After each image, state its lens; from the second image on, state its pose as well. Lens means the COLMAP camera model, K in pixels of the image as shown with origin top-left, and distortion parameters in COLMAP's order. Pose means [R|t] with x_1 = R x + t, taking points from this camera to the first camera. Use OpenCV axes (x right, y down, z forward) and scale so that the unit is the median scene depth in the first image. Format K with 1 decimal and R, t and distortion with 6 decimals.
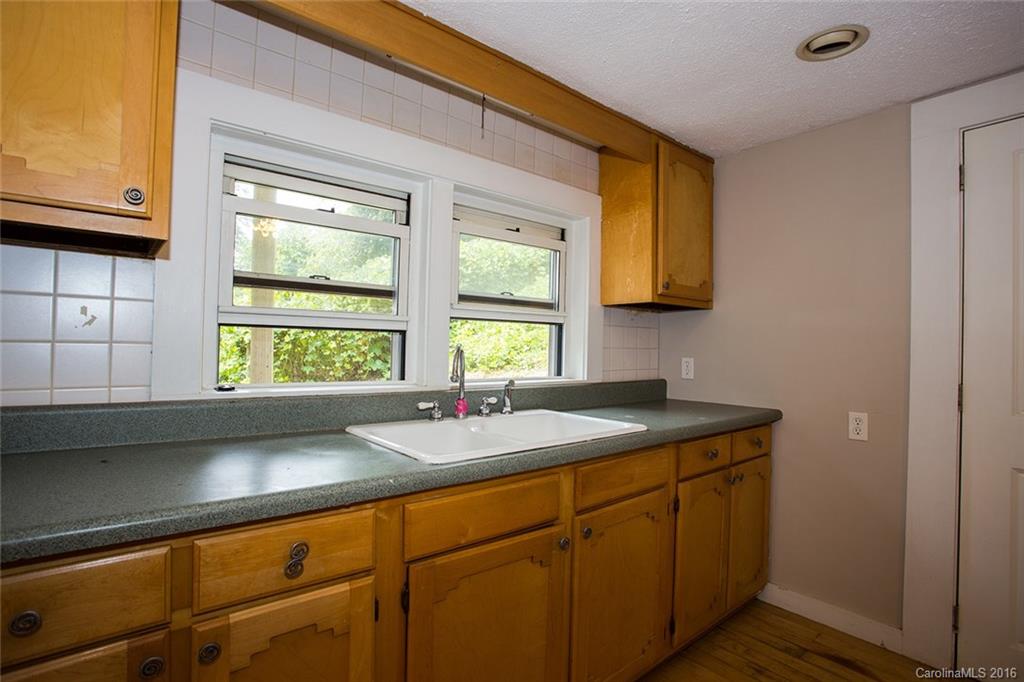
lens RADIAL K [[488.4, 0, 512.3], [0, 488.4, 337.7], [0, 0, 1]] dist [-0.061772, 0.014594]
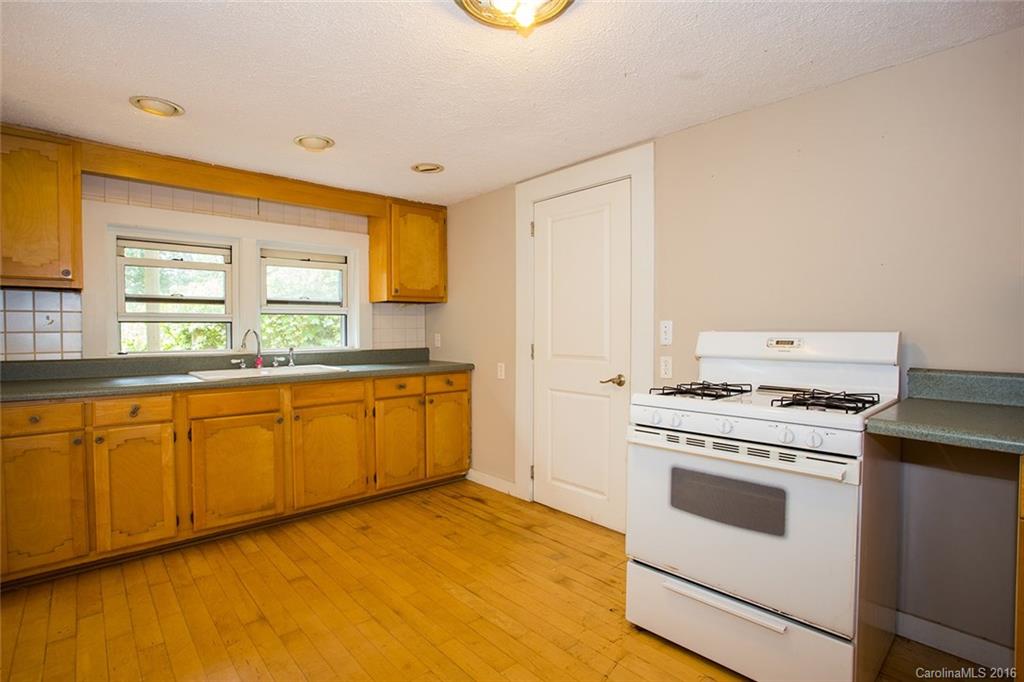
lens RADIAL K [[488.4, 0, 518.9], [0, 488.4, 338.3], [0, 0, 1]] dist [-0.061772, 0.014594]
pose [[0.998346, -0.023914, 0.052283, 0.746719], [0.021894, 0.999004, 0.038875, 0.000883], [-0.053161, -0.037666, 0.997875, -0.825314]]
